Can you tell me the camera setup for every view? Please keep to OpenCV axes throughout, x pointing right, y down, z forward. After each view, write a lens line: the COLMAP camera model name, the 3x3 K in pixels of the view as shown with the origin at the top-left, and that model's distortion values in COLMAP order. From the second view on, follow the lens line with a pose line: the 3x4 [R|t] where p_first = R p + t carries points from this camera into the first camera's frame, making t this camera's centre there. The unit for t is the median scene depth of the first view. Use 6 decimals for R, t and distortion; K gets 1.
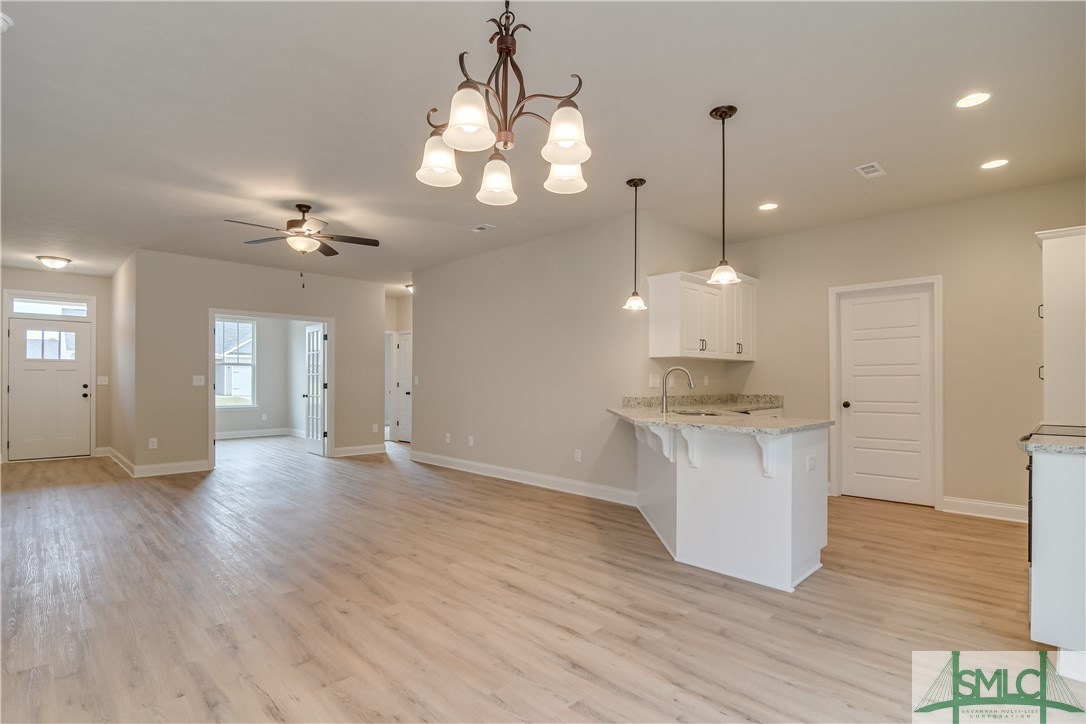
lens RADIAL K [[529.3, 0, 549.7], [0, 529.3, 379.6], [0, 0, 1]] dist [-0.006823, -0.007040]
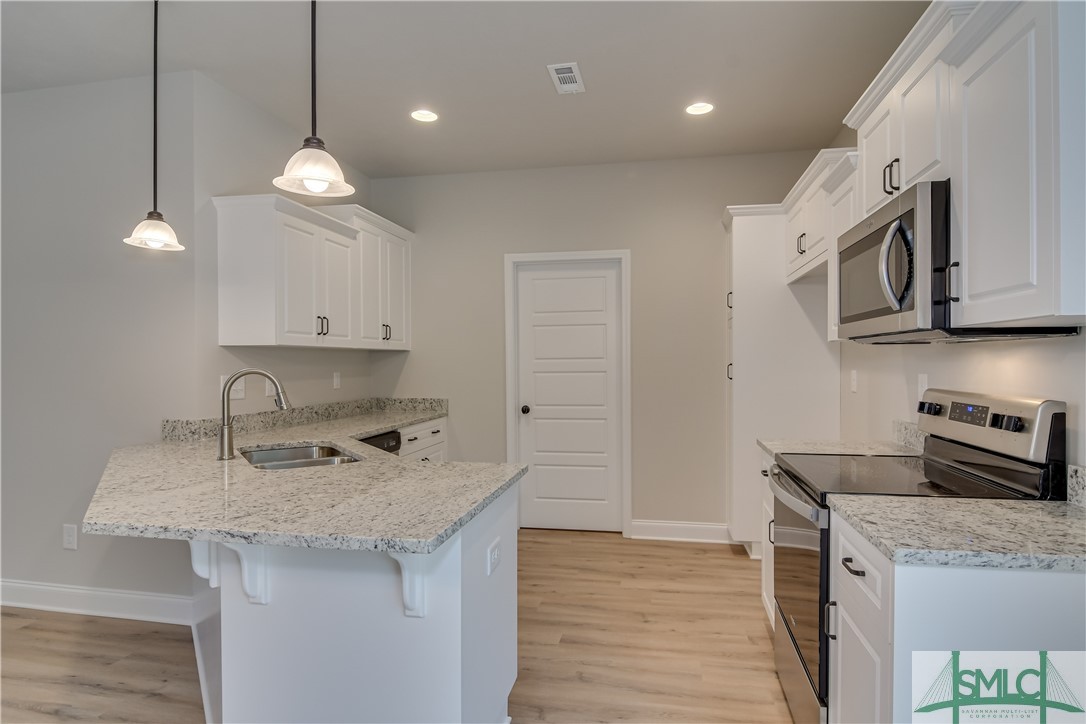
lens RADIAL K [[575.0, 0, 563.6], [0, 575.0, 369.6], [0, 0, 1]] dist [-0.011982, -0.000617]
pose [[0.819520, -0.011201, 0.572942, 0.125646], [0.001943, 0.999858, 0.016767, -0.023414], [-0.573048, -0.012628, 0.819425, 0.275091]]
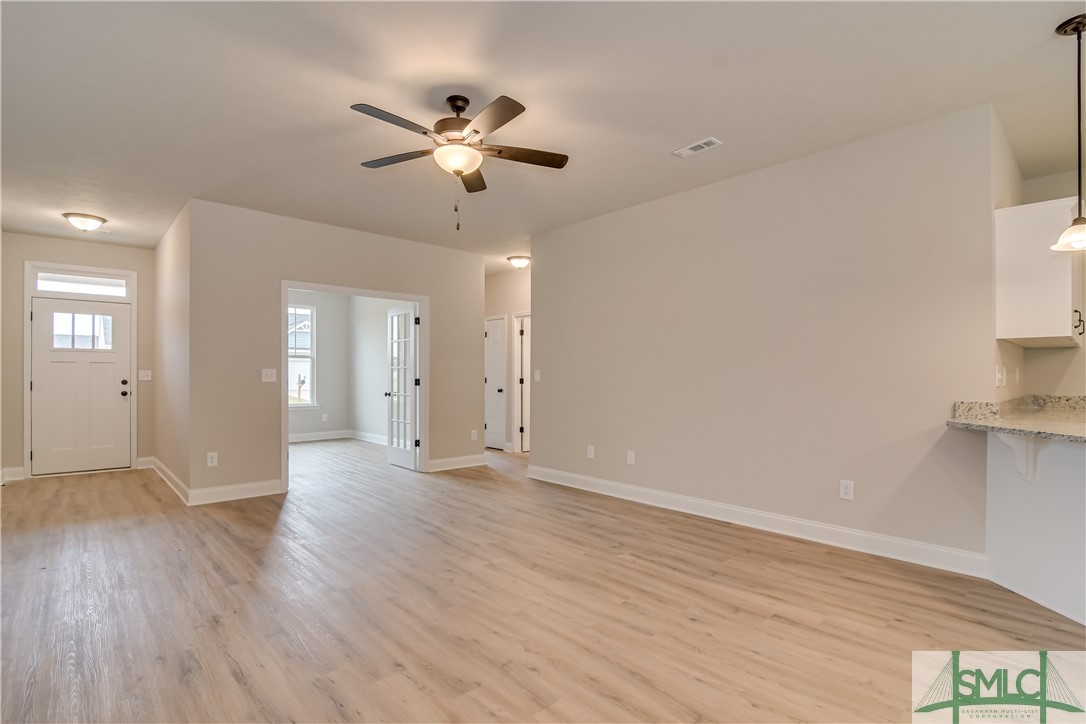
lens RADIAL K [[523.0, 0, 540.1], [0, 523.0, 375.9], [0, 0, 1]] dist [0.000987, -0.011272]
pose [[0.998732, 0.000073, -0.050333, -0.286560], [0.000087, 0.999995, 0.003178, 0.000164], [0.050333, -0.003178, 0.998727, 0.320876]]
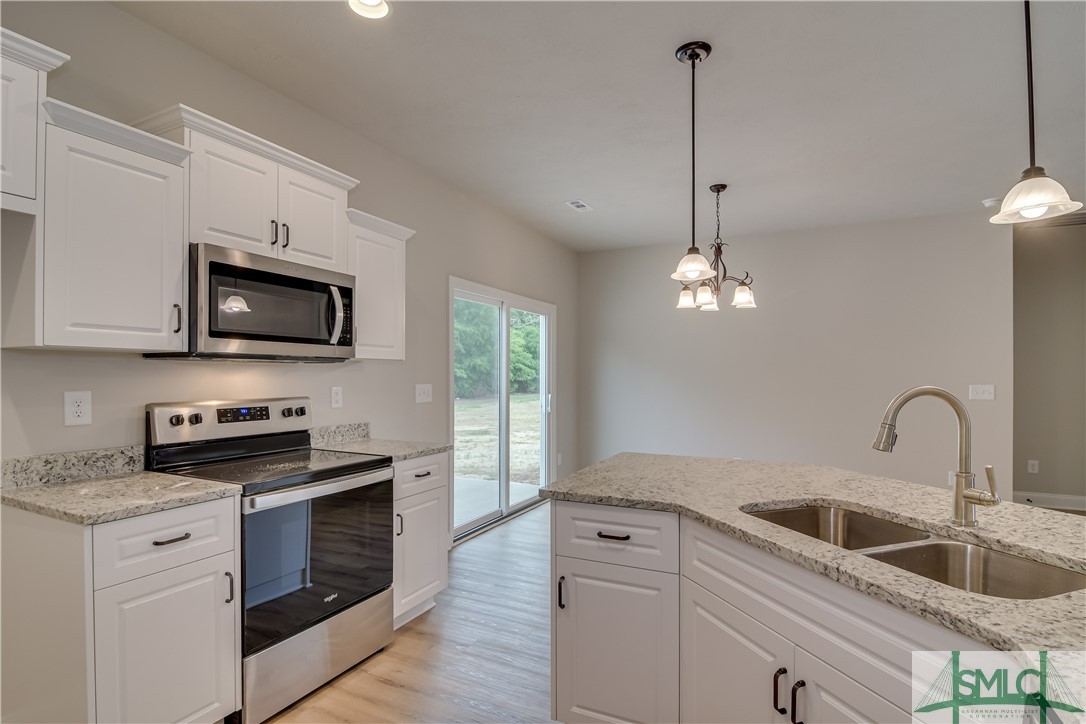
lens RADIAL K [[529.3, 0, 549.7], [0, 529.3, 379.6], [0, 0, 1]] dist [-0.006823, -0.007040]
pose [[-0.946131, 0.001262, -0.323781, 0.426986], [-0.000312, 0.999988, 0.004808, -0.021840], [0.323784, 0.004650, -0.946120, 0.916512]]
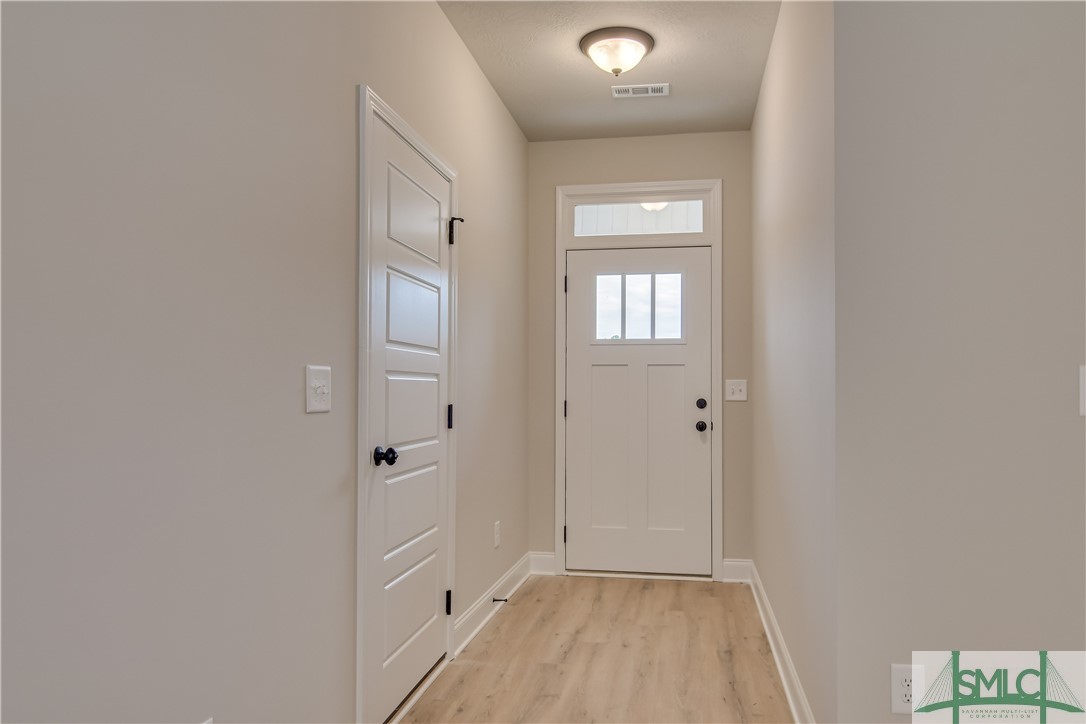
lens RADIAL K [[736.1, 0, 574.2], [0, 736.1, 373.7], [0, 0, 1]] dist [0.000399, 0.000080]
pose [[0.591346, -0.017414, -0.806230, -0.681952], [0.000934, 0.999781, -0.020909, 0.001630], [0.806418, 0.011611, 0.591232, 0.821166]]
